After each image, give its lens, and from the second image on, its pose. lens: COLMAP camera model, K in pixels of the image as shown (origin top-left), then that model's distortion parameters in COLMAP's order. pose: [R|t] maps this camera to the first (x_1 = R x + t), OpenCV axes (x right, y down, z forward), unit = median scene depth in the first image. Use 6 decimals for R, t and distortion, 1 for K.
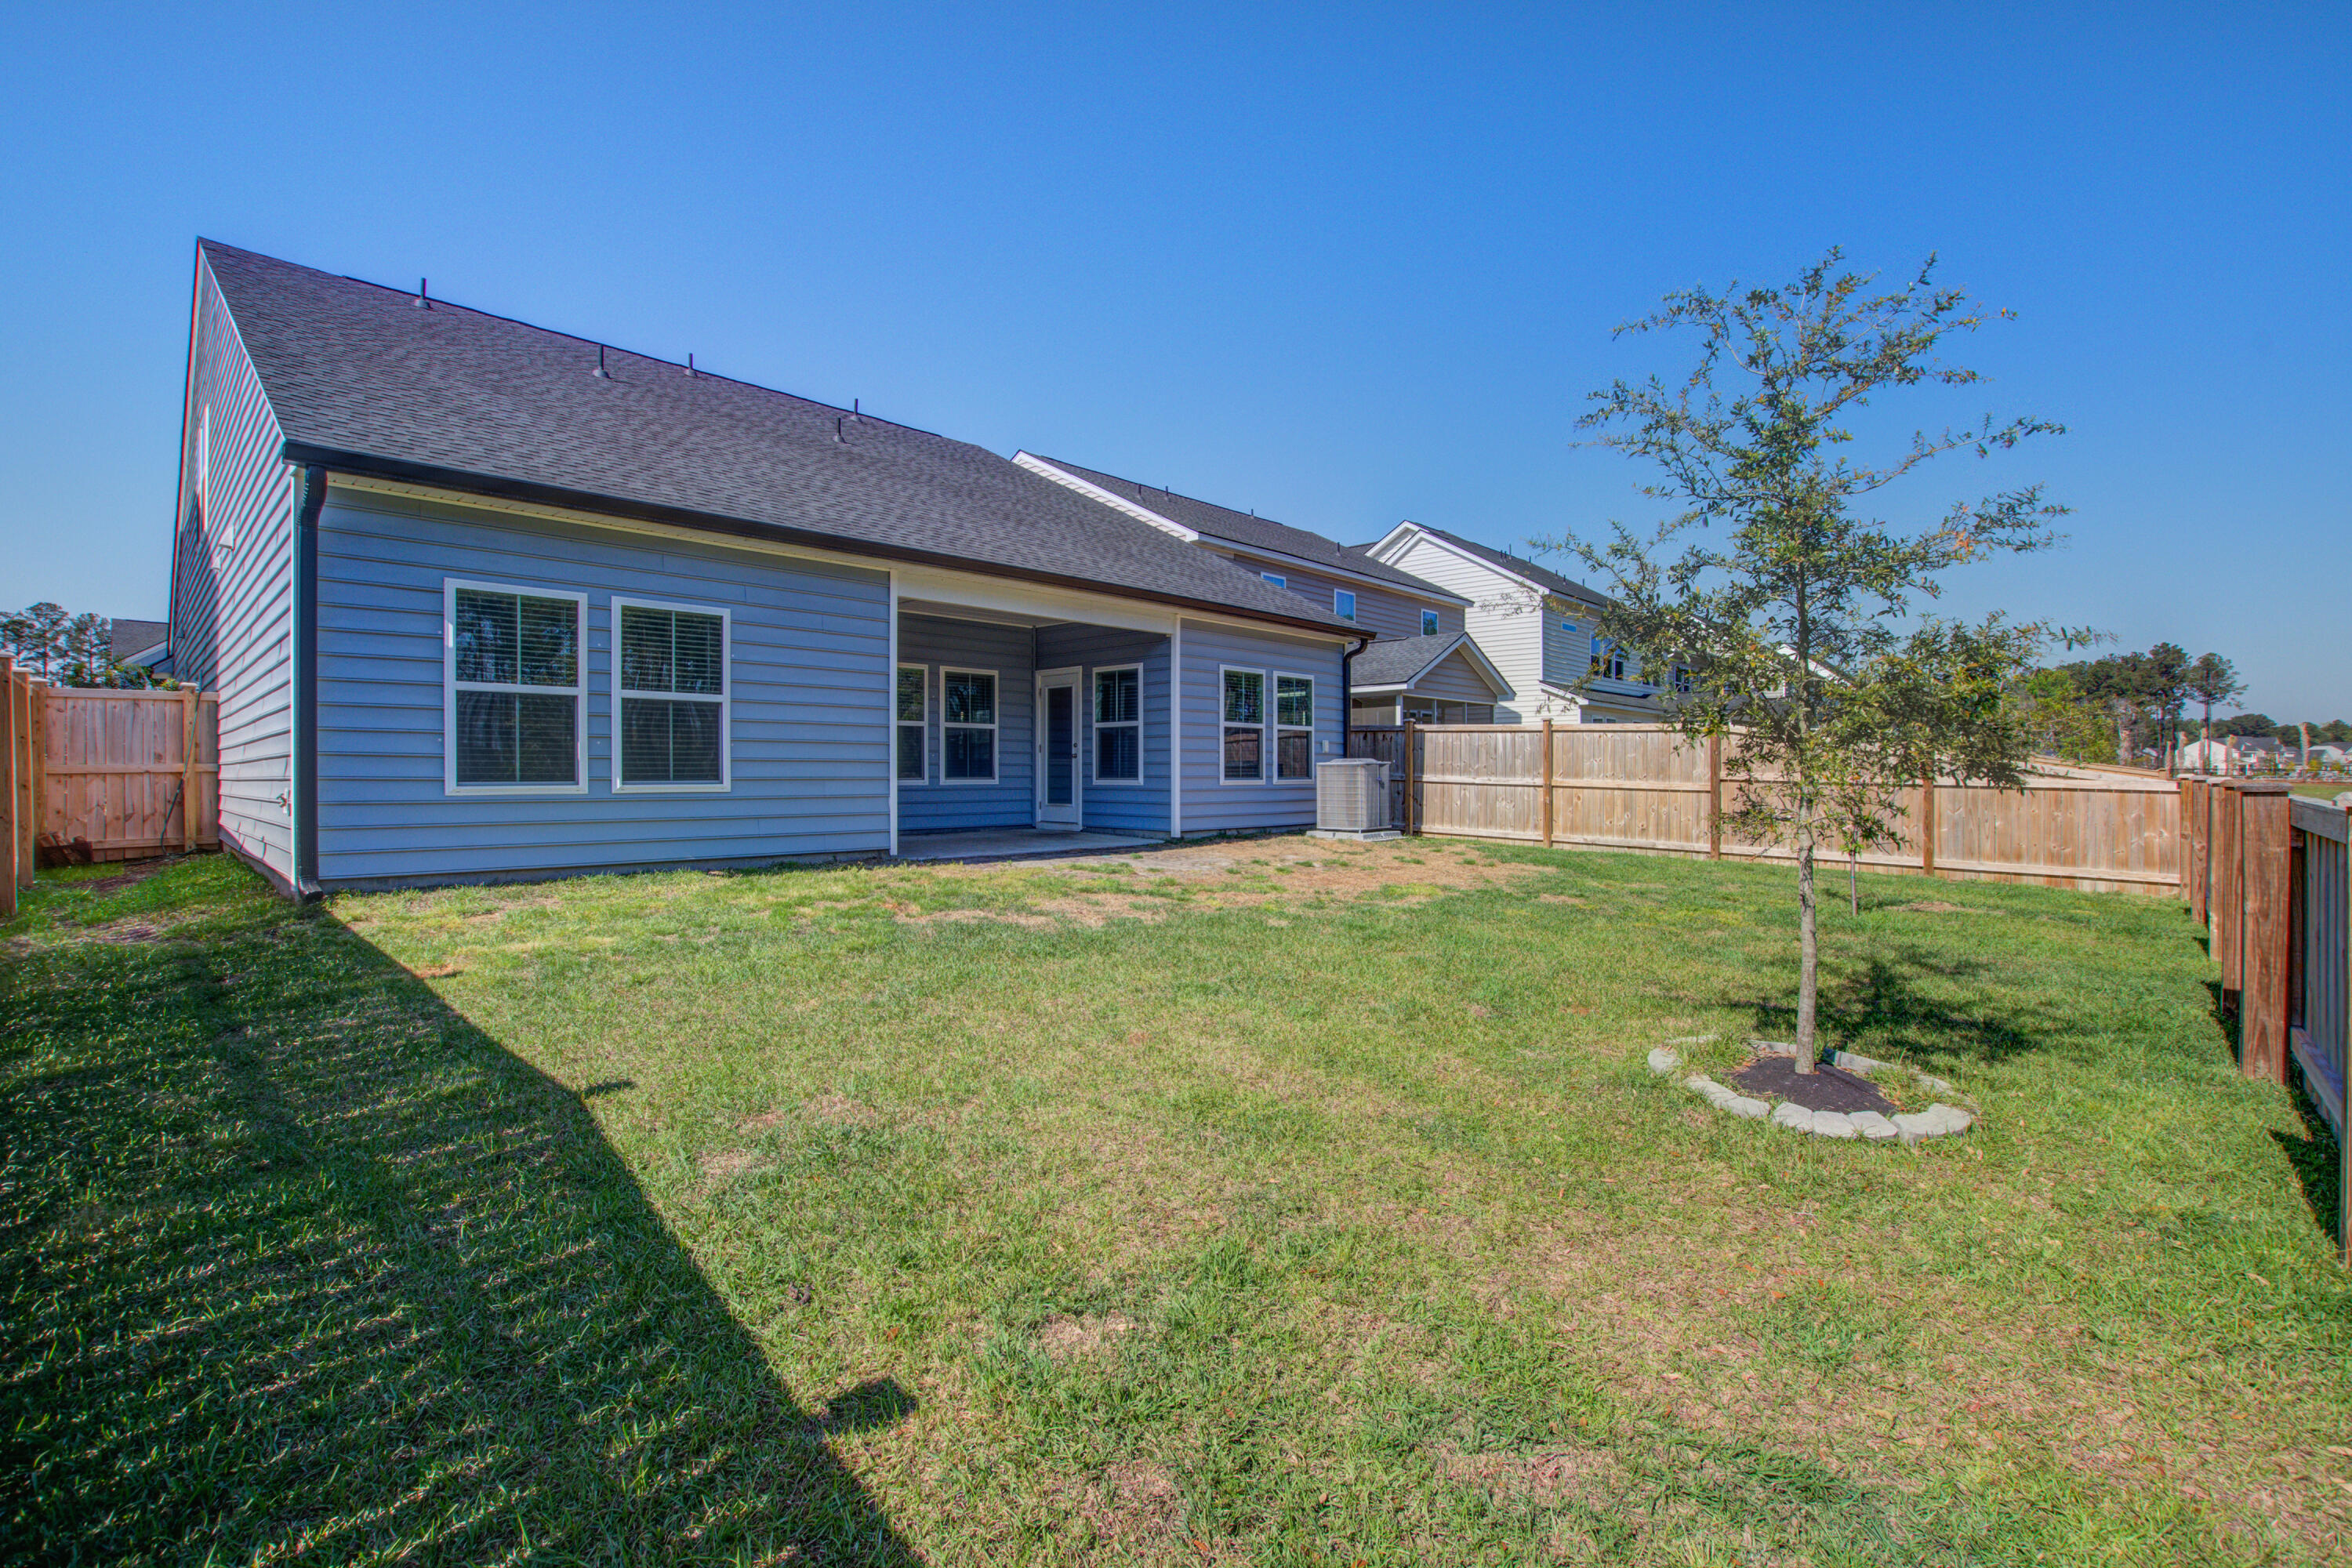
lens RADIAL K [[1047.9, 0, 1208.2], [0, 1047.9, 758.5], [0, 0, 1]] dist [-0.027192, 0.007202]
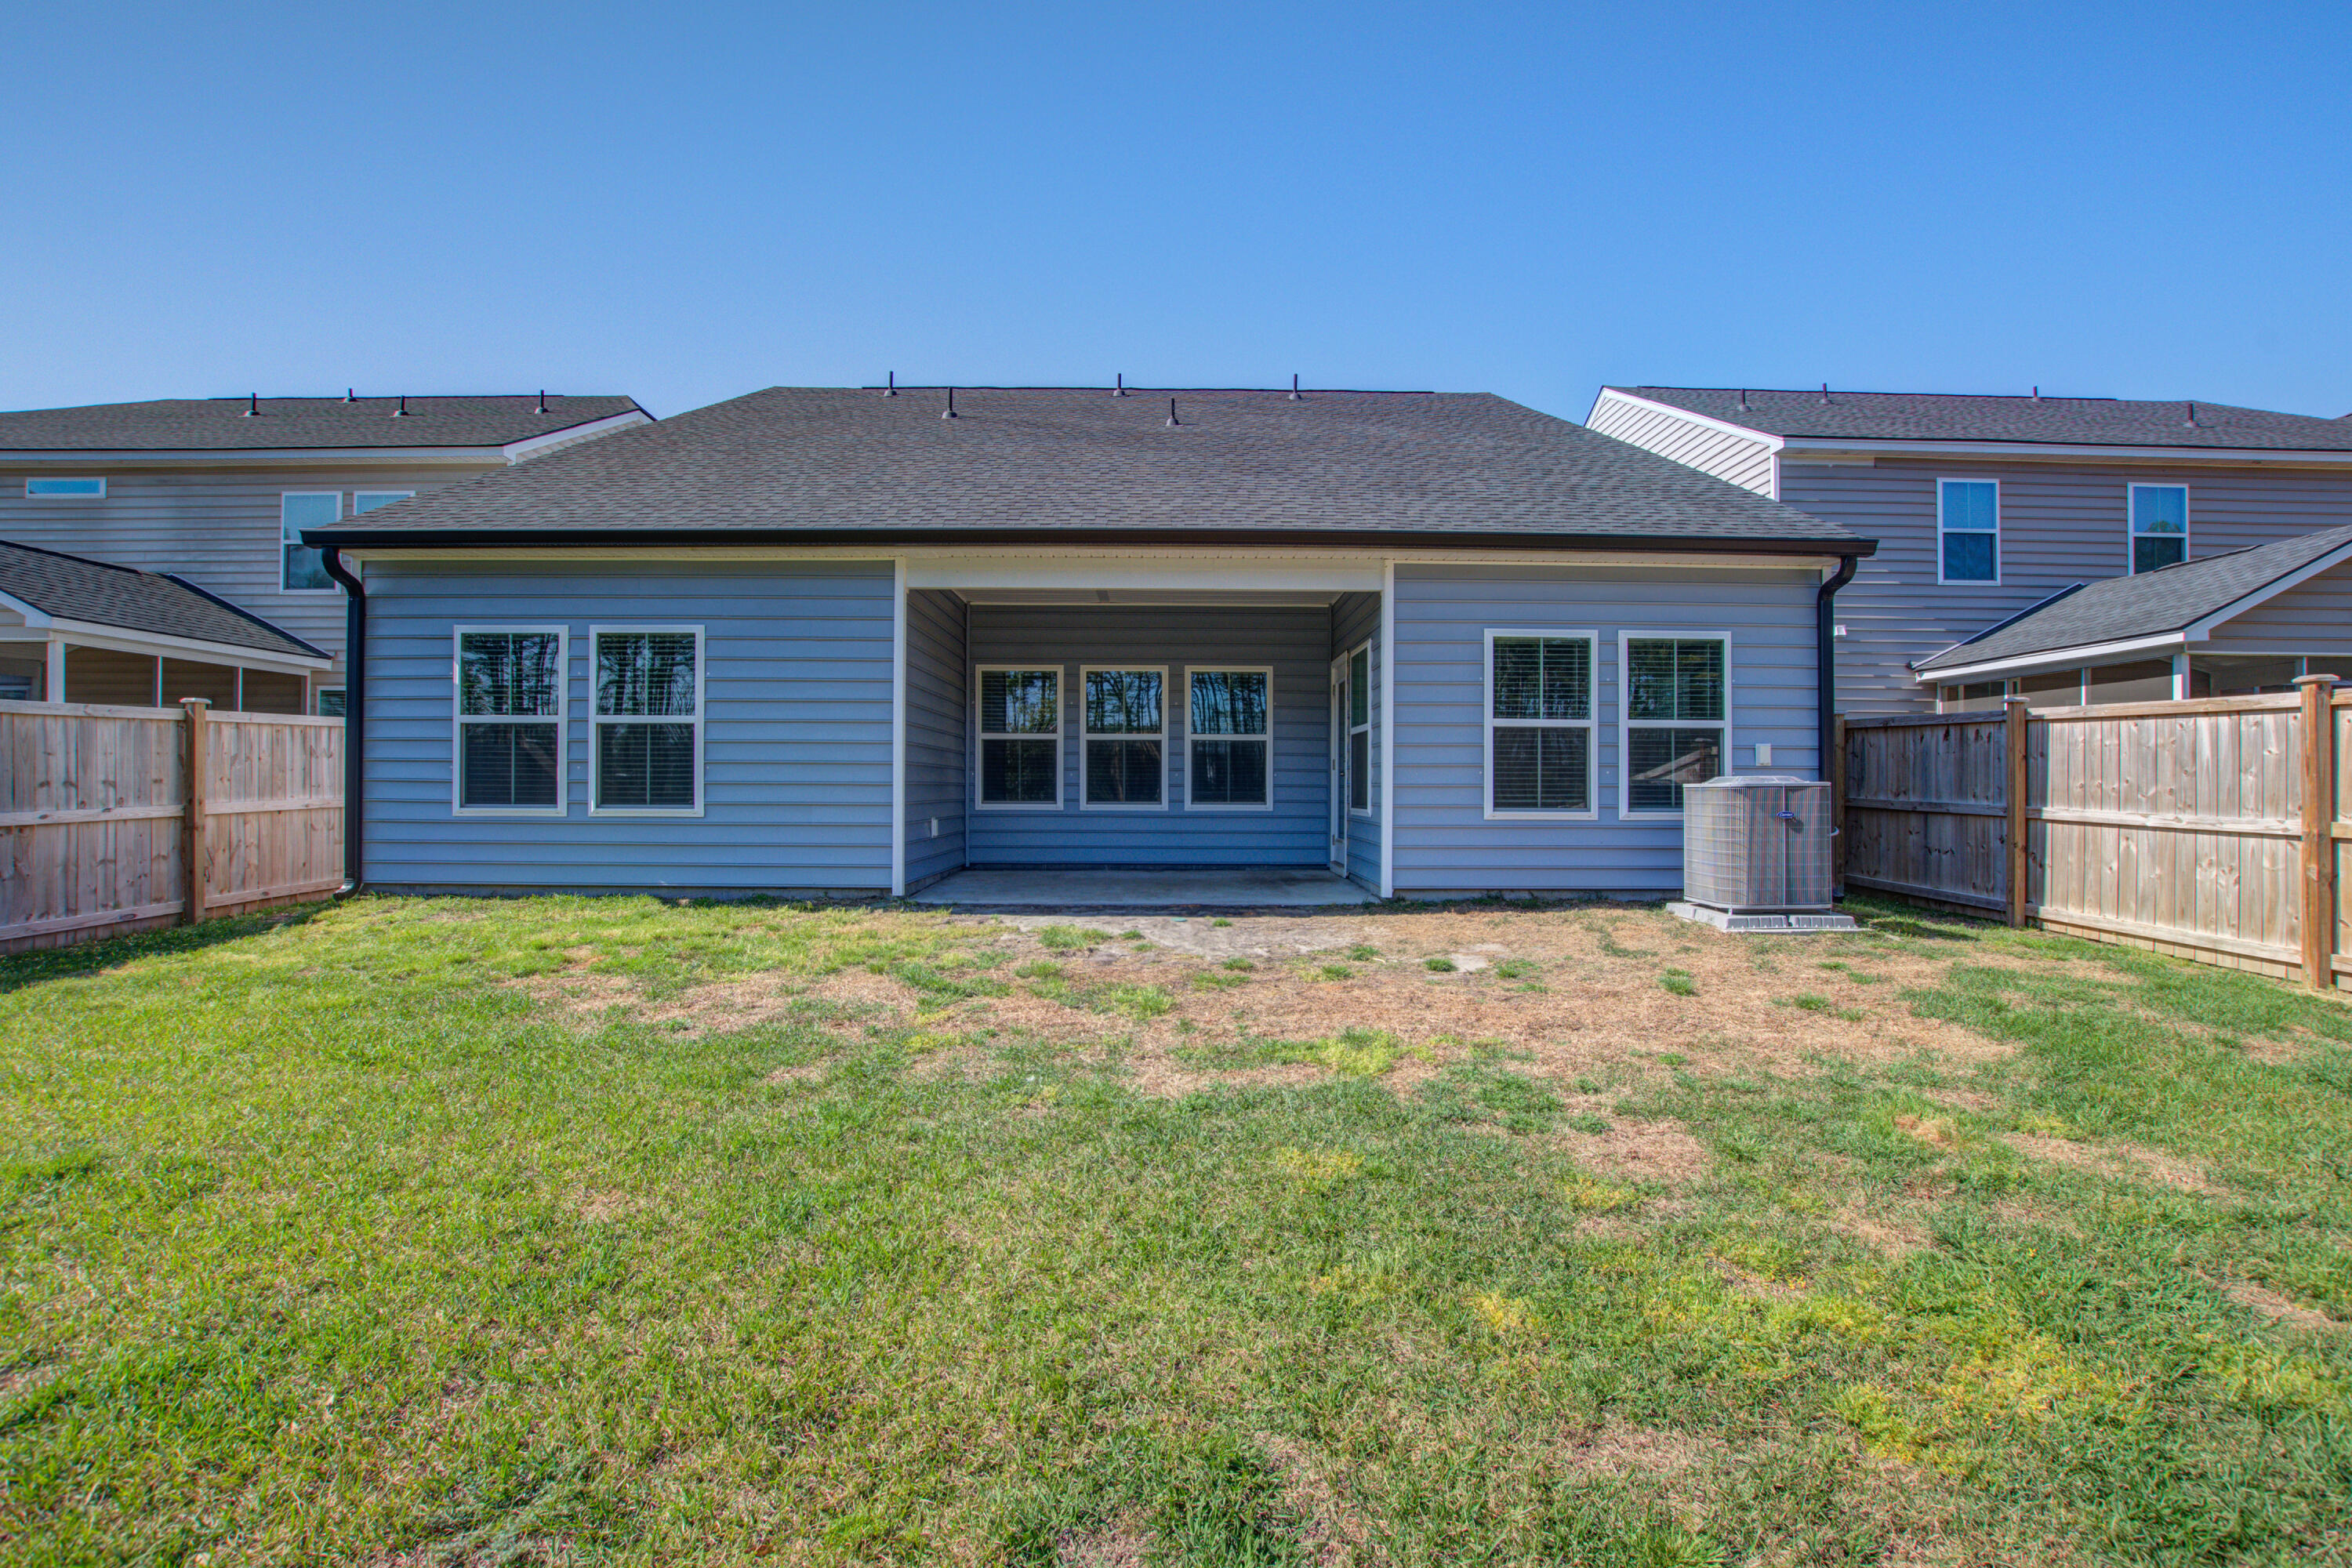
lens RADIAL K [[1047.9, 0, 1194.1], [0, 1047.9, 779.6], [0, 0, 1]] dist [-0.027192, 0.007202]
pose [[0.682485, -0.006254, -0.730873, 0.343843], [0.005880, 0.999978, -0.003067, 0.002199], [0.730876, -0.002204, 0.682506, 0.430669]]
